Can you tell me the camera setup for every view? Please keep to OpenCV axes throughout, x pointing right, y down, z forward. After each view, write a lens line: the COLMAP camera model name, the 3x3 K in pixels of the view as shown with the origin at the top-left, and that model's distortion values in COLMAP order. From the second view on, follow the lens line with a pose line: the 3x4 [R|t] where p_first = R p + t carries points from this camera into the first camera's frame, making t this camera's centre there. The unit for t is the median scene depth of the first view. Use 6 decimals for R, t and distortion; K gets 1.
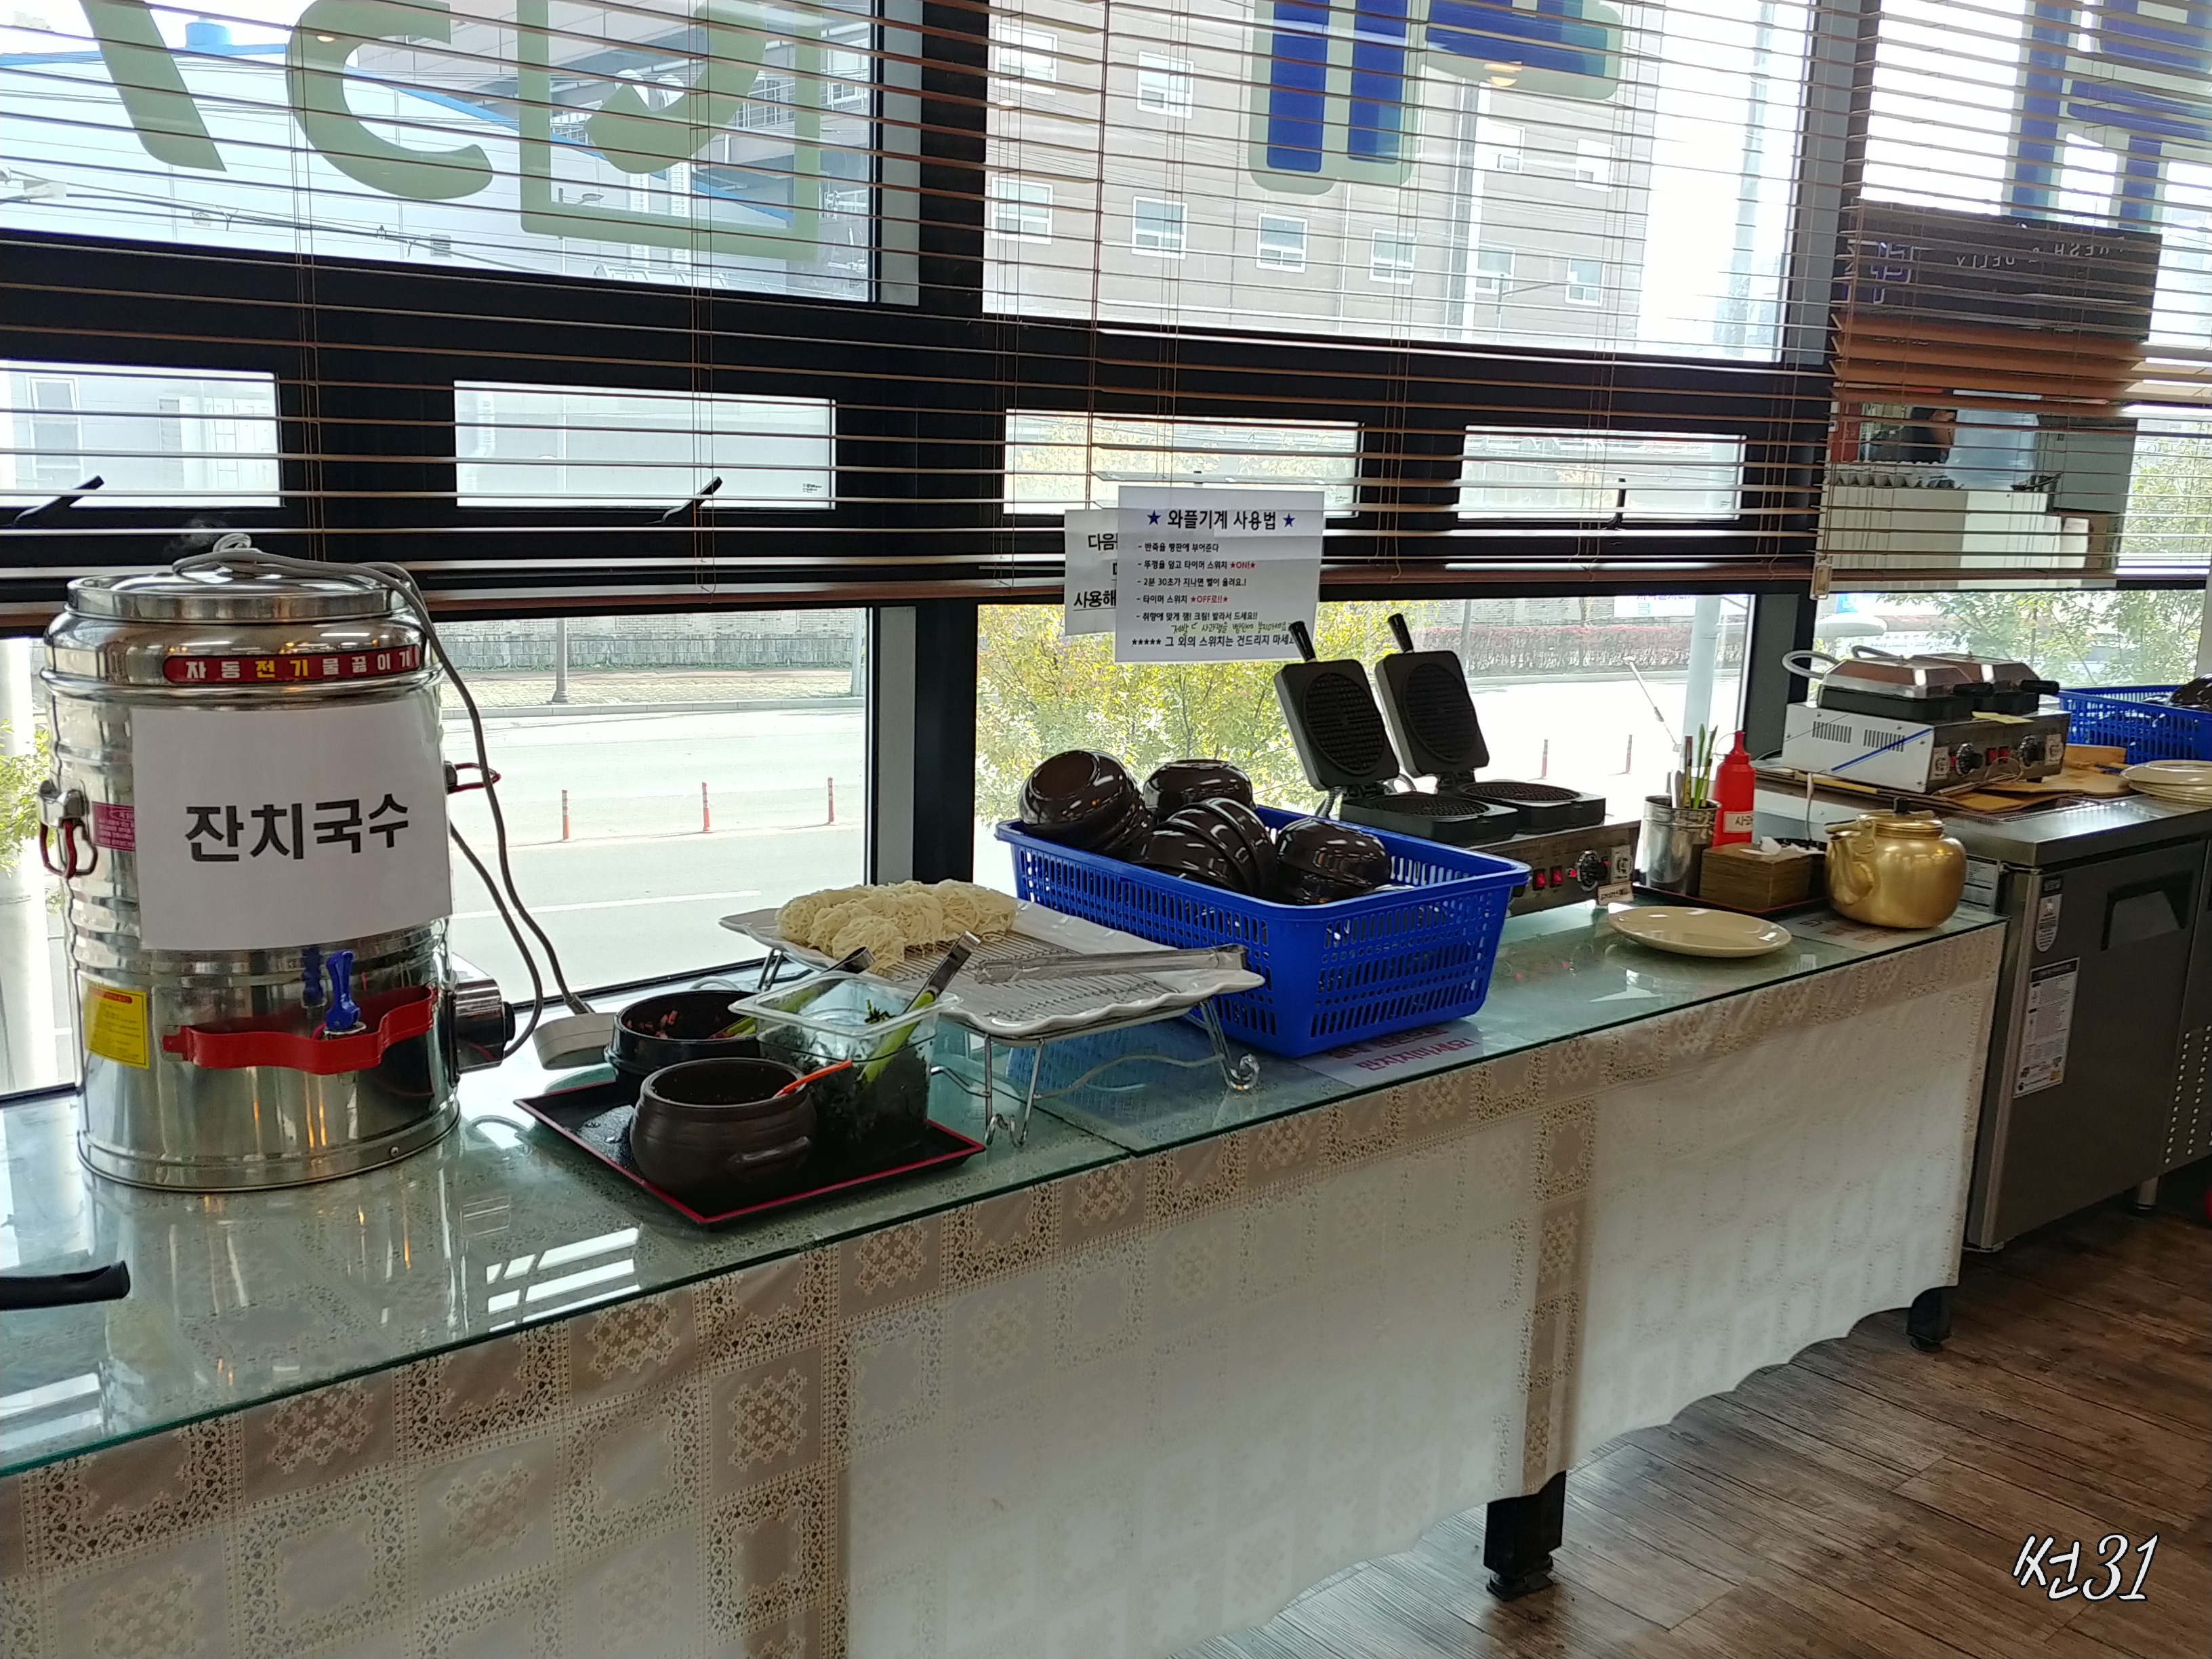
lens RADIAL K [[1944.0, 0, 1106.0], [0, 1944.0, 829.5], [0, 0, 1]] dist [0.336541, -0.003101]
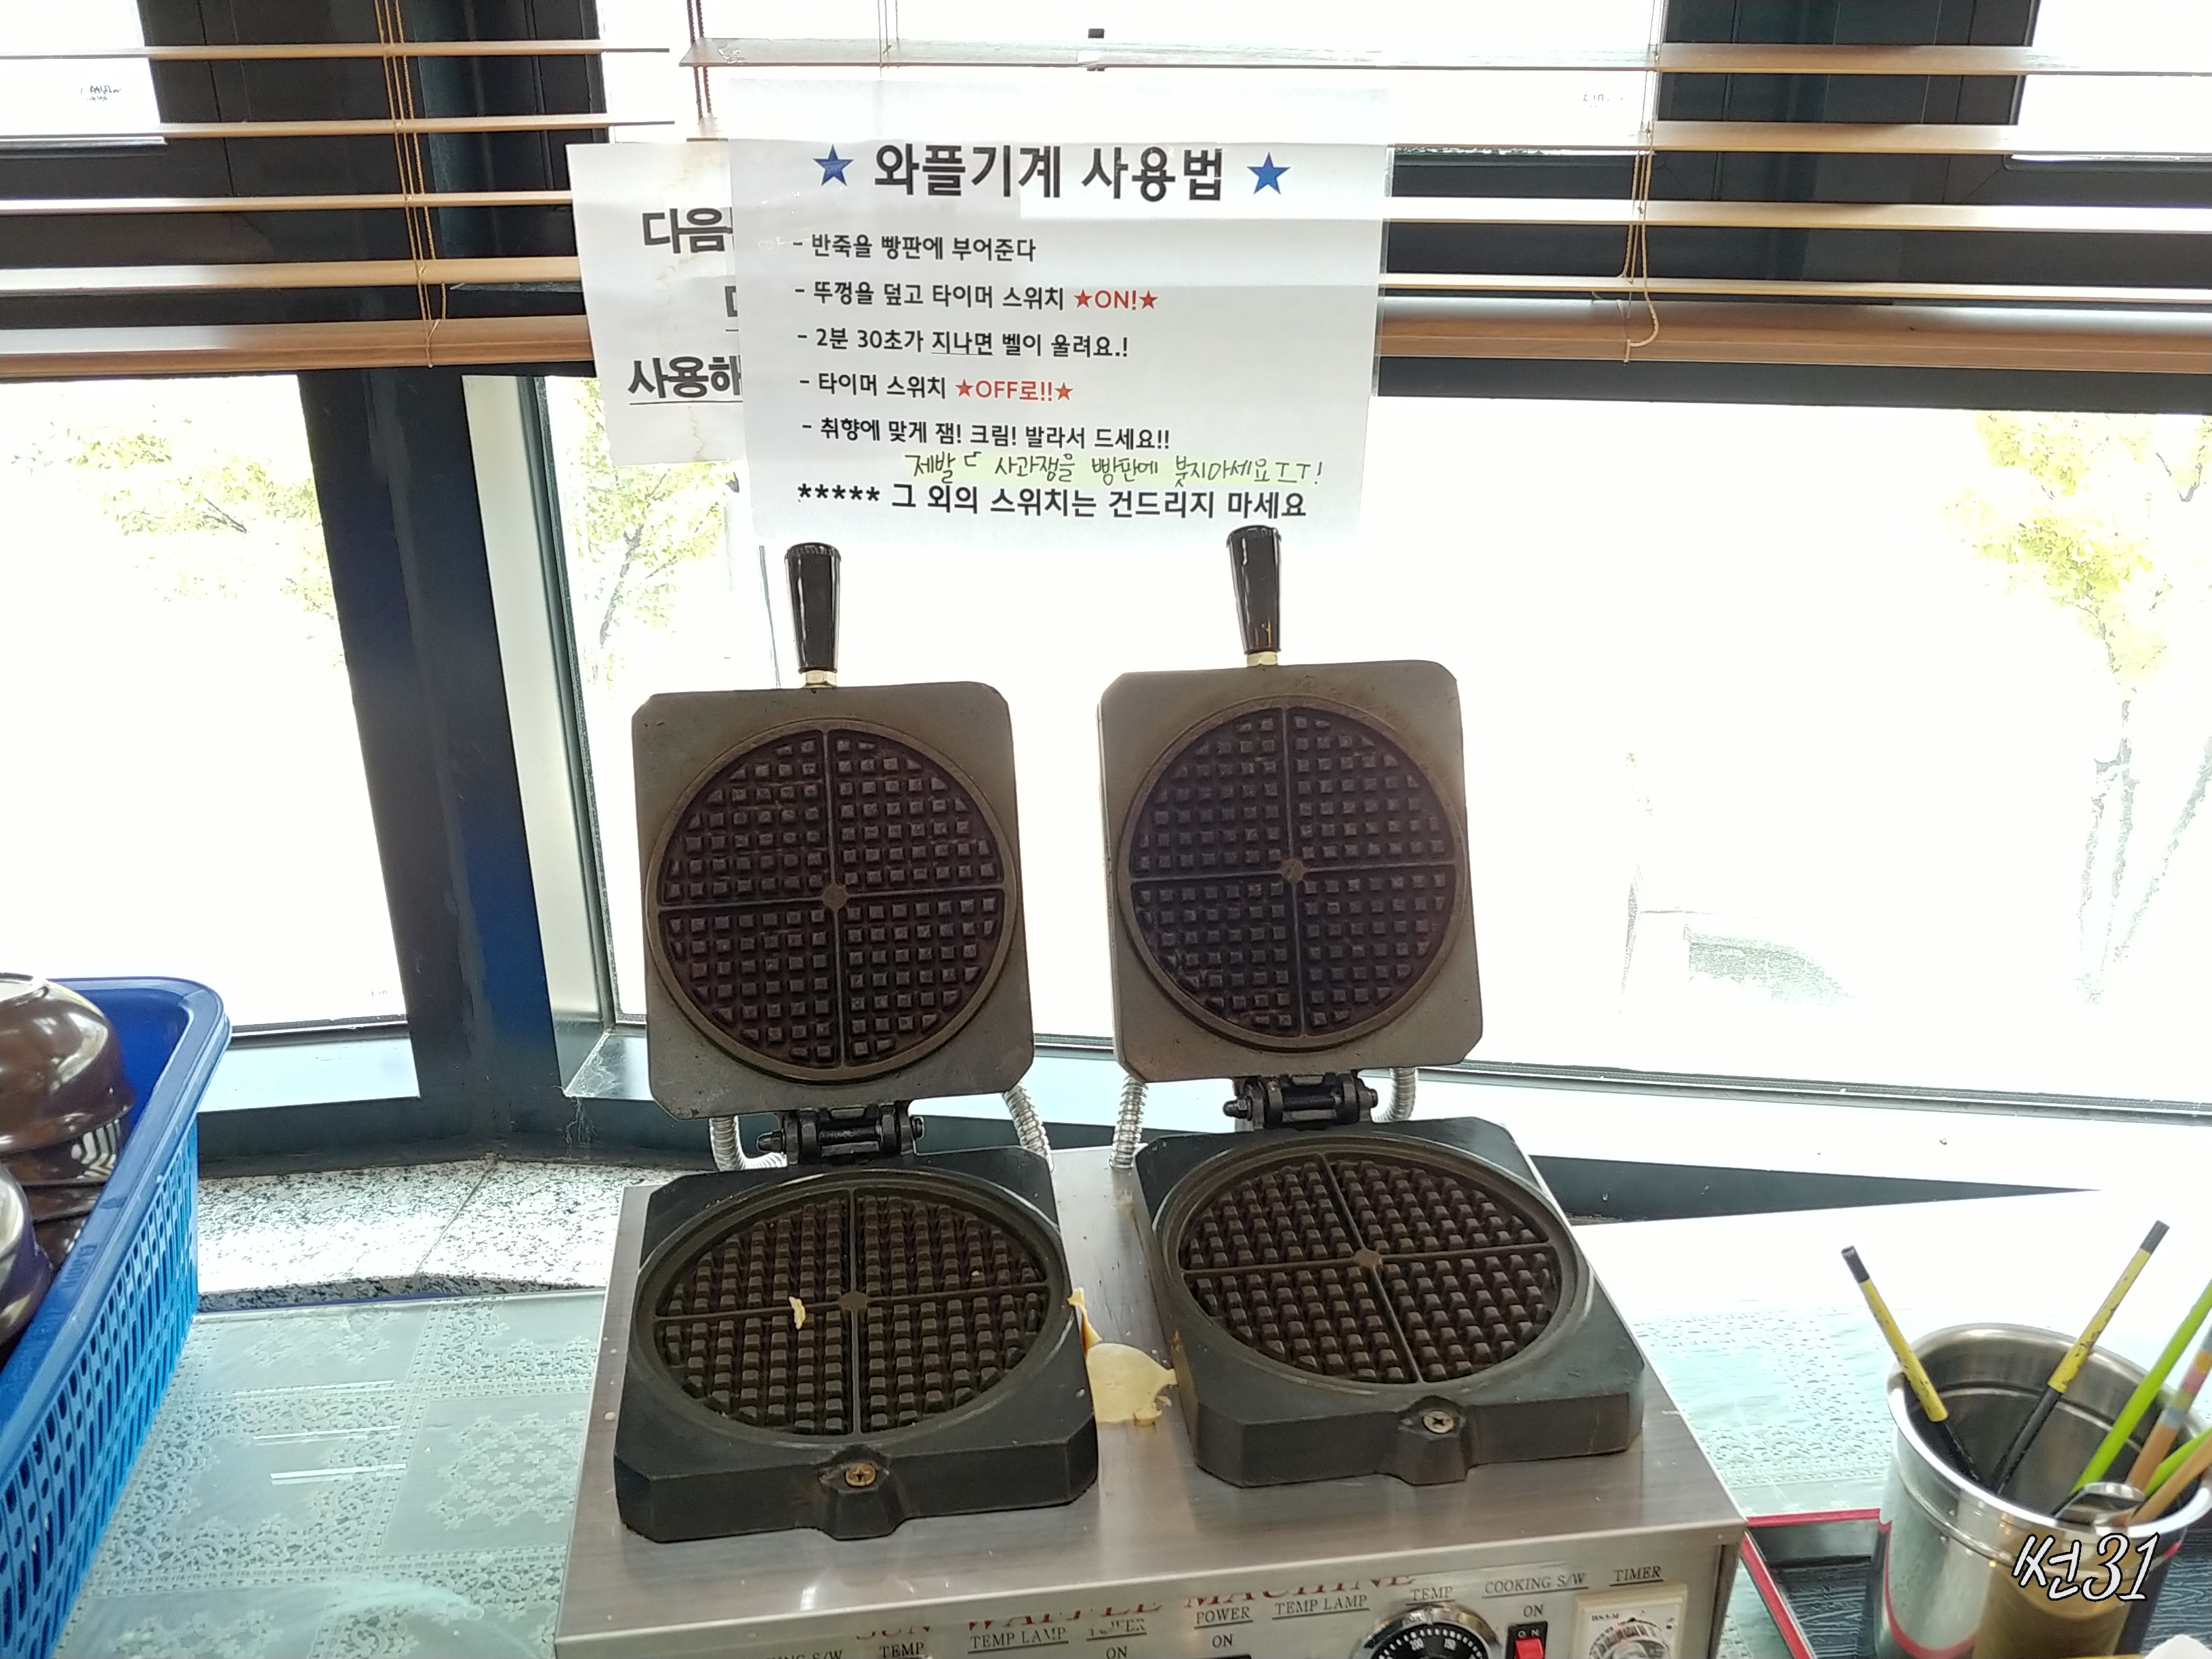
lens RADIAL K [[2016.3, 0, 1106.0], [0, 2016.3, 829.5], [0, 0, 1]] dist [0.002504, -0.067827]
pose [[0.827038, 0.195405, -0.527091, 0.287916], [-0.082233, 0.969608, 0.230429, -0.127545], [0.556099, -0.147229, 0.817972, 0.689489]]
